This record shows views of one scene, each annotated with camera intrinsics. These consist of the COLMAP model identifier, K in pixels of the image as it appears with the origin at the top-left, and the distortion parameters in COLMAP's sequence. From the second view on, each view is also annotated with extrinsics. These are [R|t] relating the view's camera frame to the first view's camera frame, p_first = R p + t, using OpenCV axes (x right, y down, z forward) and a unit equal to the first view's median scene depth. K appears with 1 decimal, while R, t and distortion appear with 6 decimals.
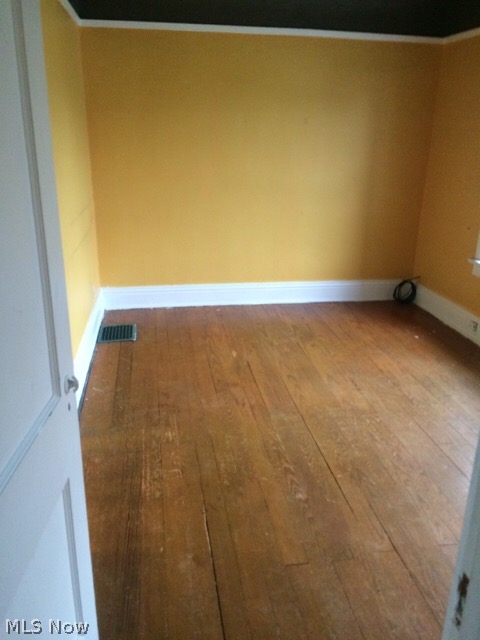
lens RADIAL K [[540.9, 0, 240.4], [0, 540.9, 319.9], [0, 0, 1]] dist [0.079838, -0.103330]
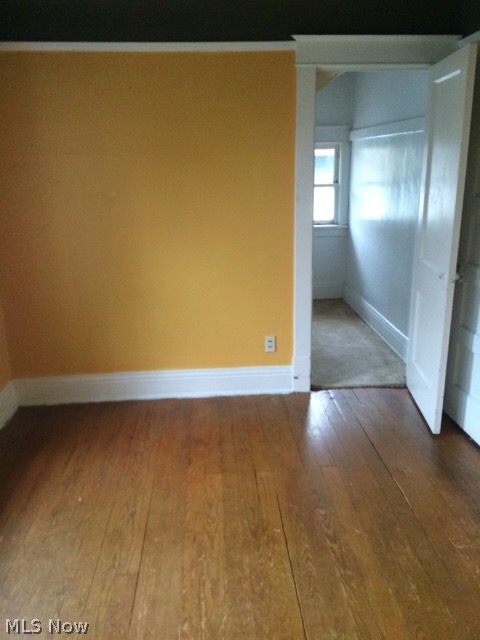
lens RADIAL K [[540.9, 0, 241.3], [0, 540.9, 320.0], [0, 0, 1]] dist [0.079838, -0.103330]
pose [[-0.995332, -0.027426, 0.092530, 0.162494], [0.032258, 0.809082, 0.586810, -0.555482], [-0.090959, 0.587055, -0.804421, 1.513853]]
